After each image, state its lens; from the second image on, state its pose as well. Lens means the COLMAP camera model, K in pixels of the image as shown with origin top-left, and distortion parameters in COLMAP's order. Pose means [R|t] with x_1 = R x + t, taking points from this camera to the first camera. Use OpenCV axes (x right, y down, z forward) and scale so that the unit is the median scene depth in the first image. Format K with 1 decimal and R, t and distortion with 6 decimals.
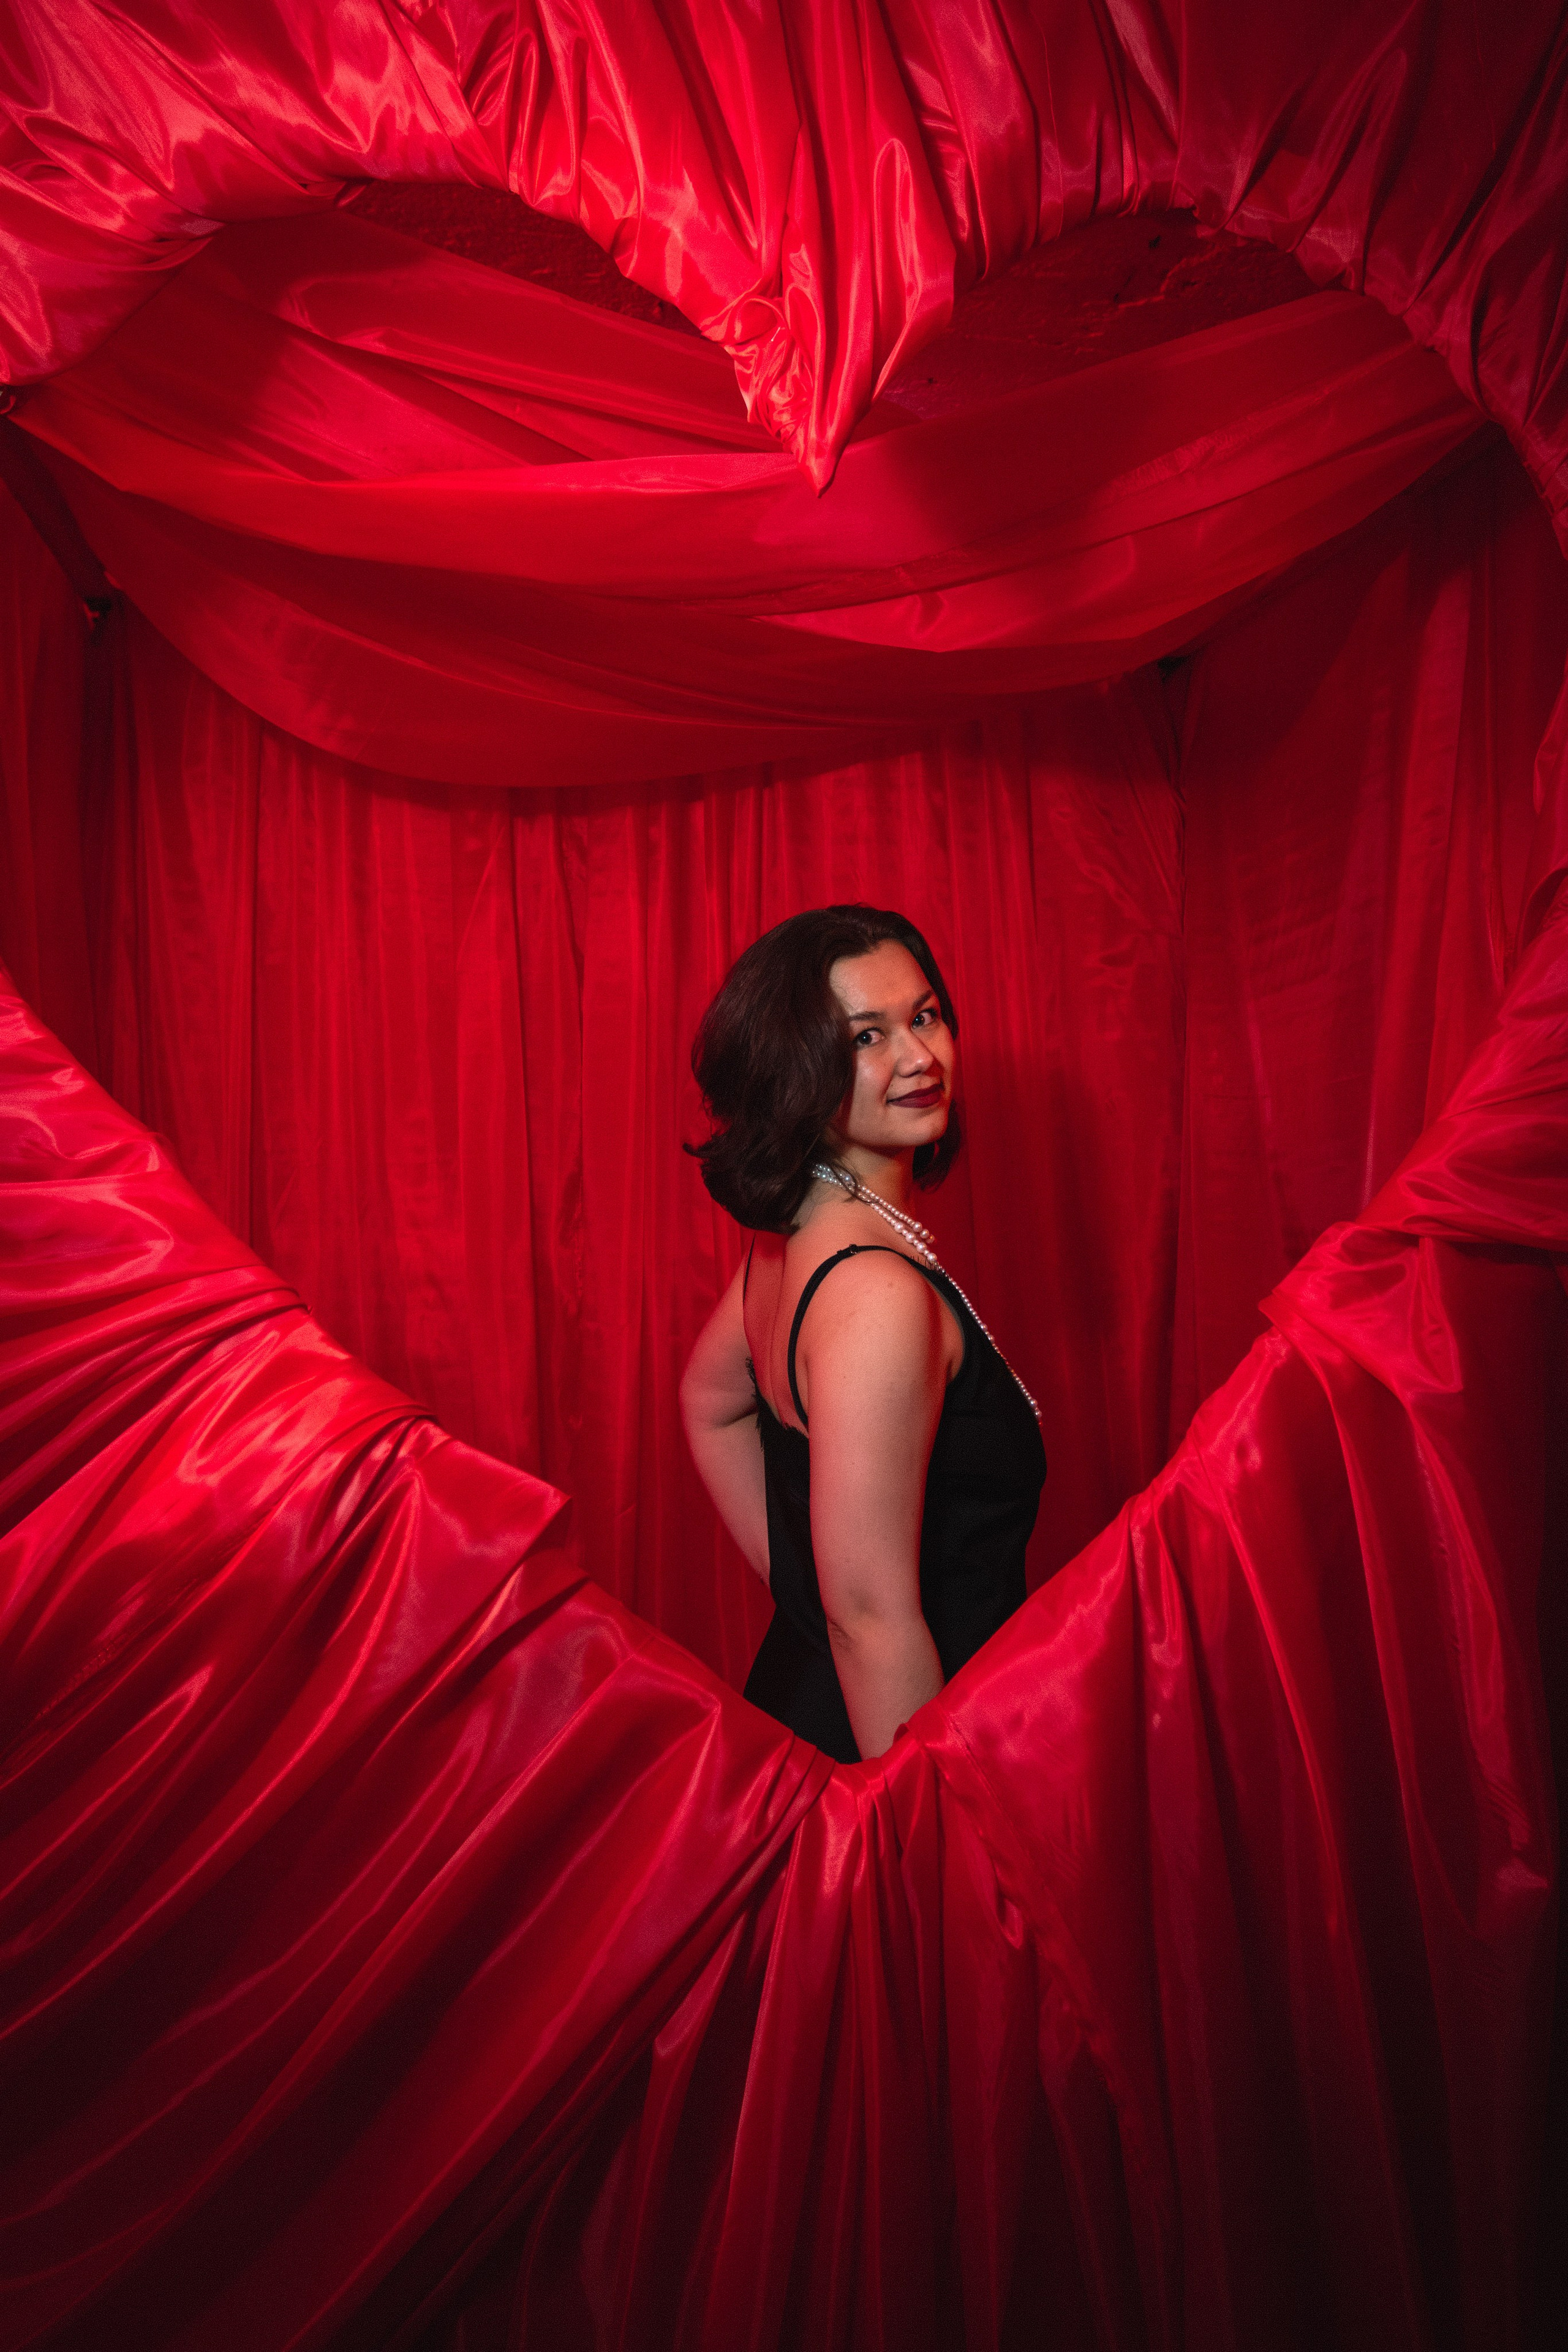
lens RADIAL K [[1813.5, 0, 818.1], [0, 1813.5, 1162.7], [0, 0, 1]] dist [-0.057198, 0.027355]
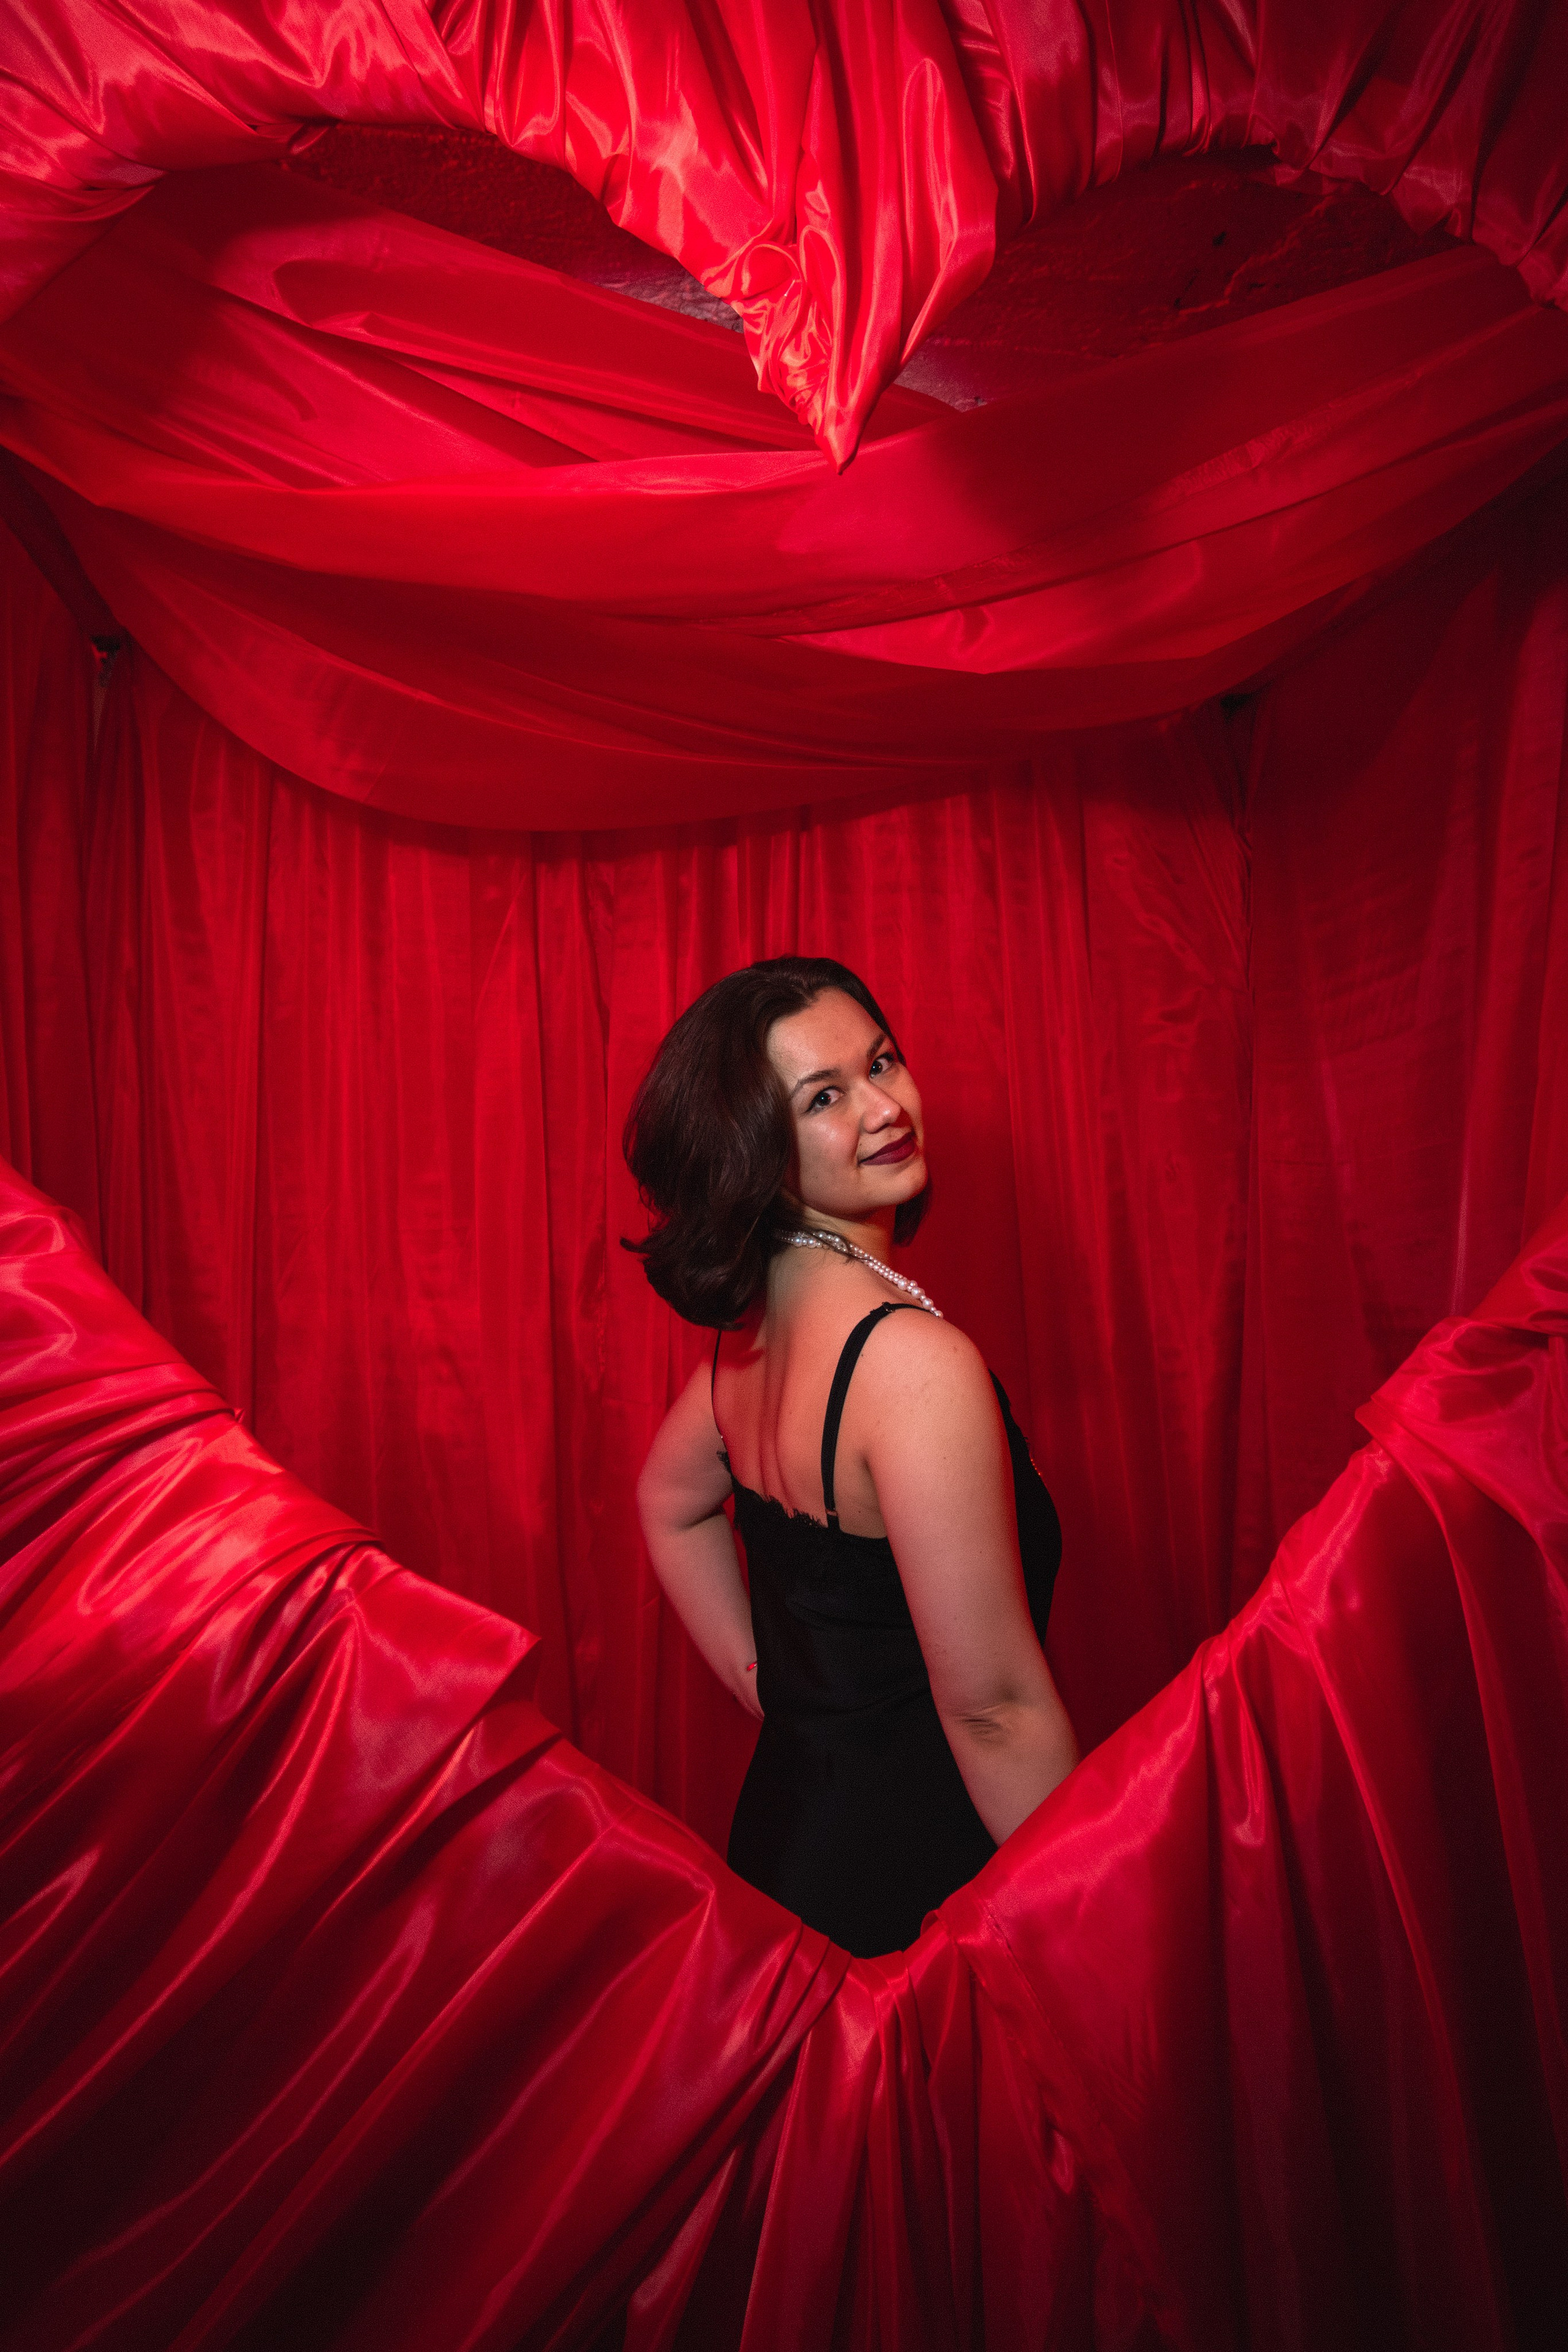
lens RADIAL K [[1813.5, 0, 796.1], [0, 1813.5, 1169.7], [0, 0, 1]] dist [-0.057198, 0.027355]
pose [[0.999150, 0.003870, -0.041045, 0.015907], [-0.005066, 0.999565, -0.029058, -0.010084], [0.040914, 0.029241, 0.998735, 0.141925]]
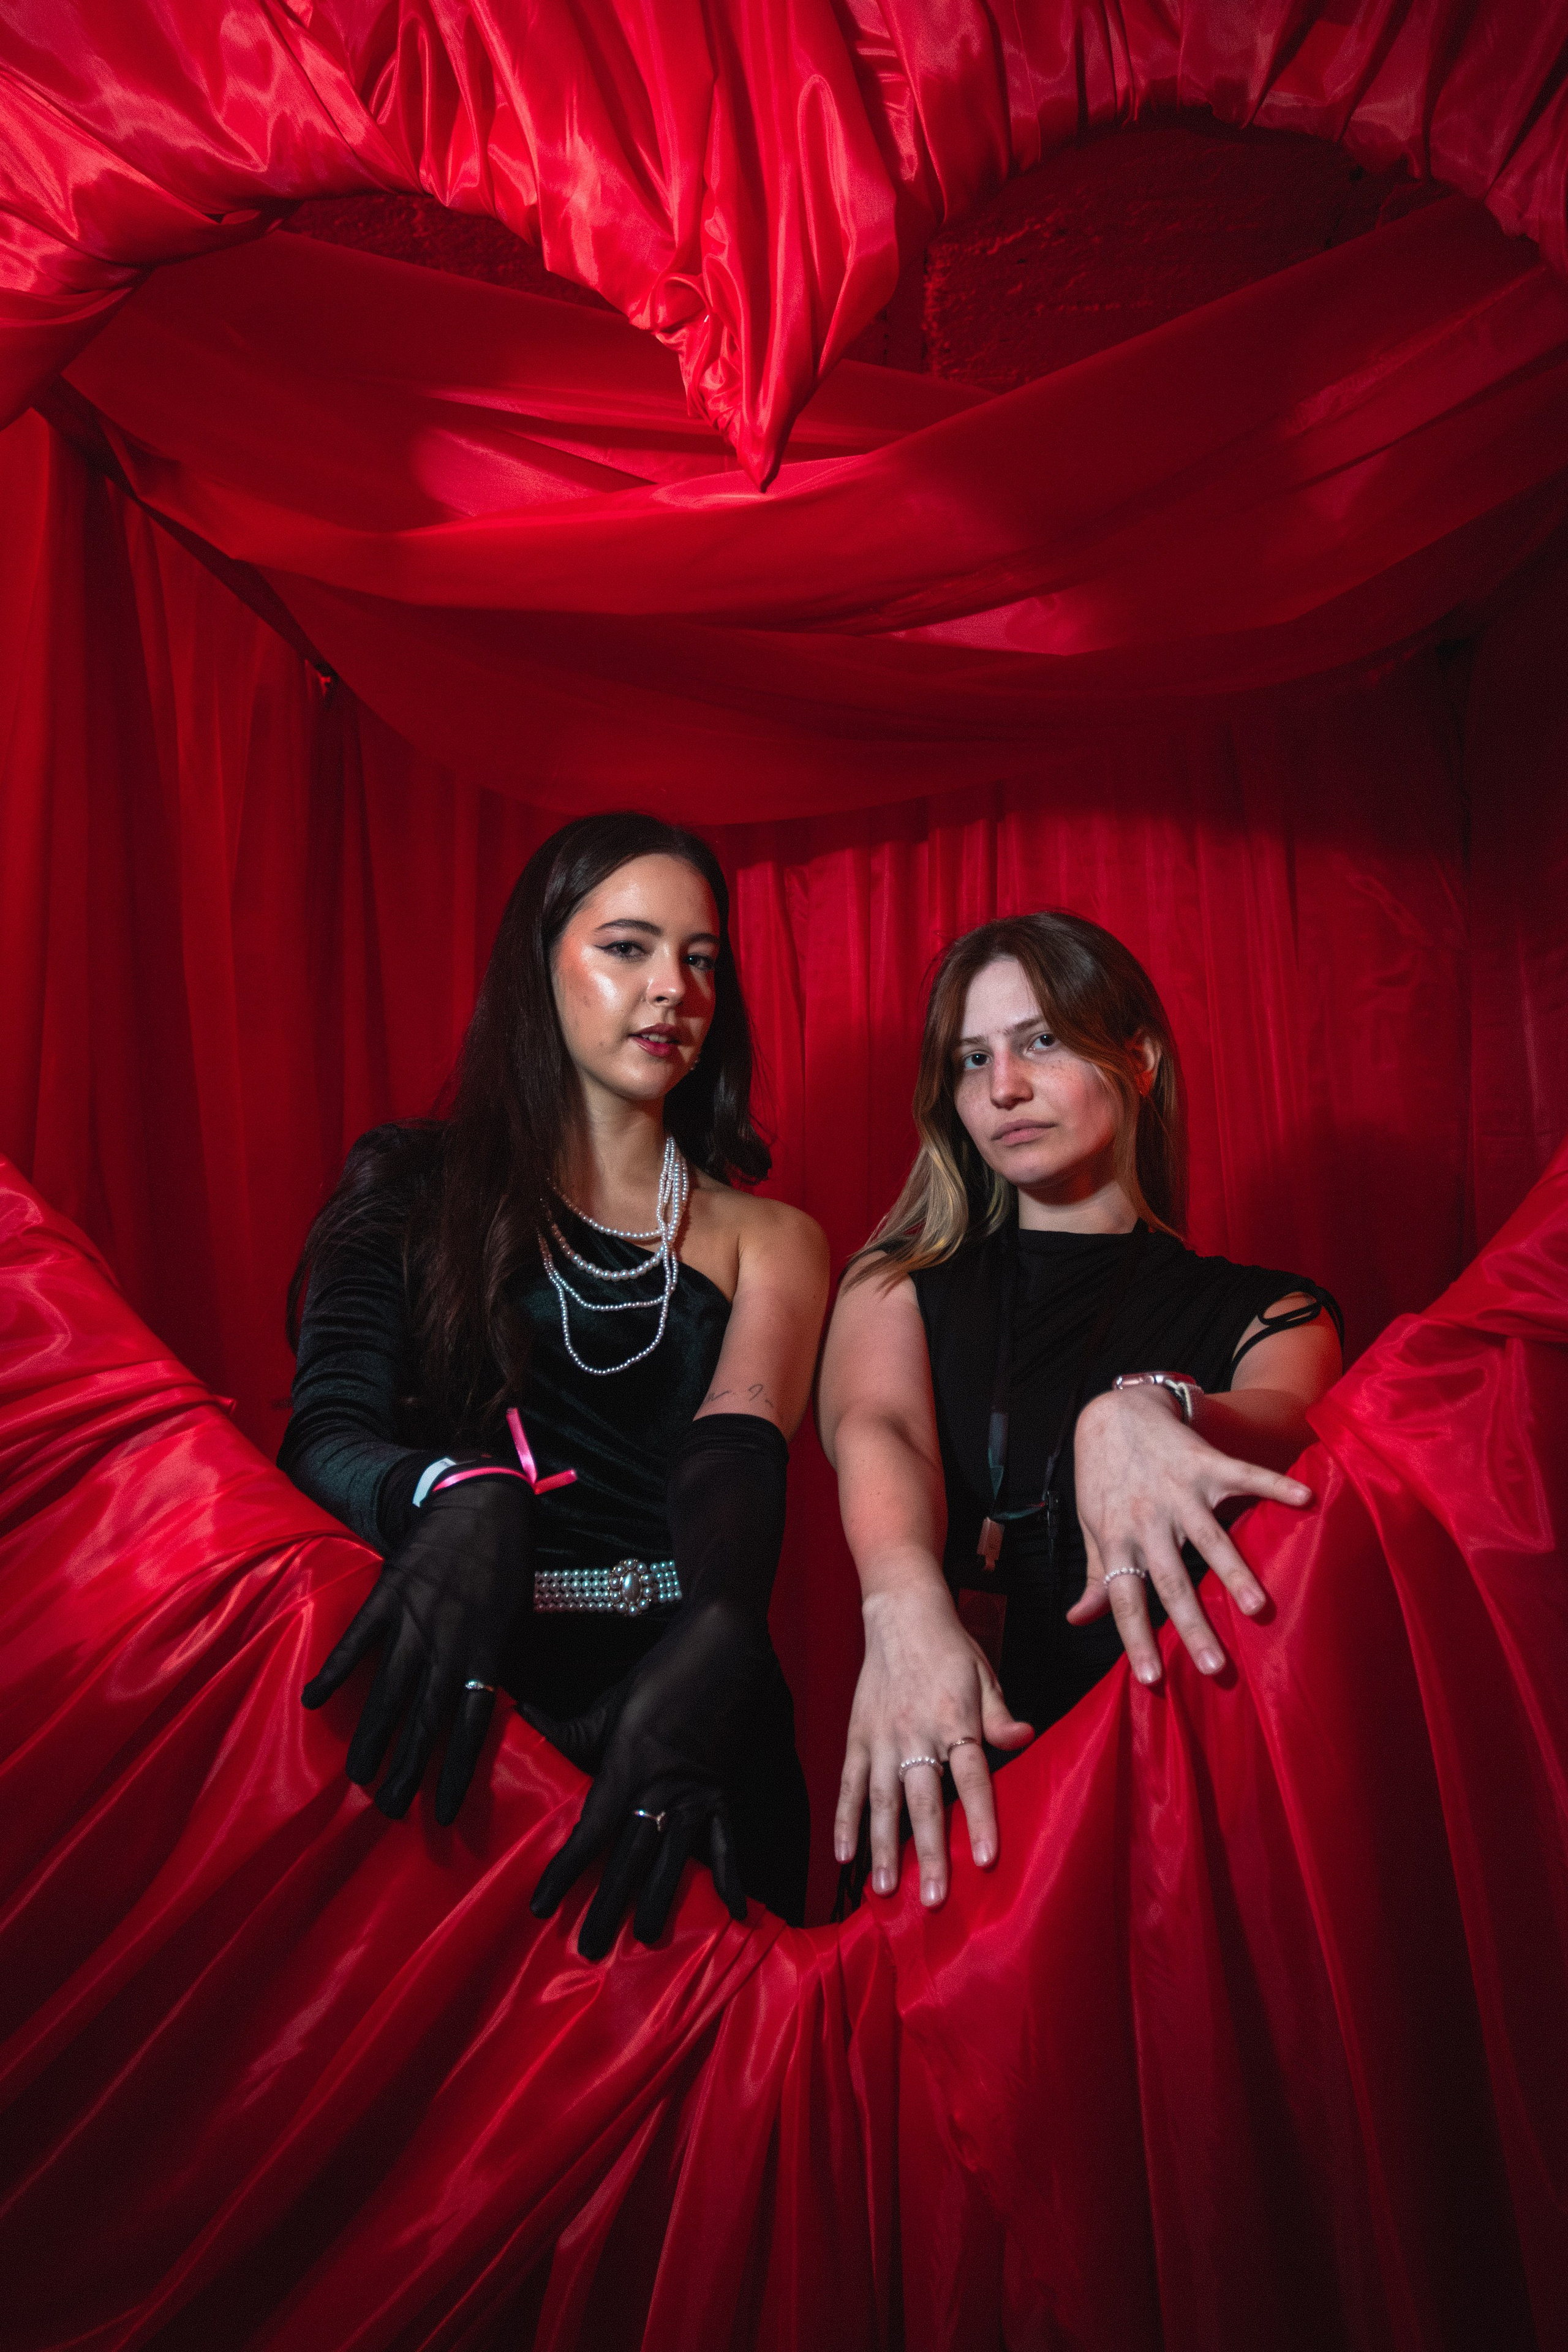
lens RADIAL K [[1813.5, 0, 807.6], [0, 1813.5, 1183.5], [0, 0, 1]] dist [-0.057198, 0.027355]
pose [[0.971861, -0.009660, -0.235357, 0.220744], [0.009142, 0.999953, -0.003292, -0.026587], [0.235378, 0.001047, 0.971903, 0.143572]]
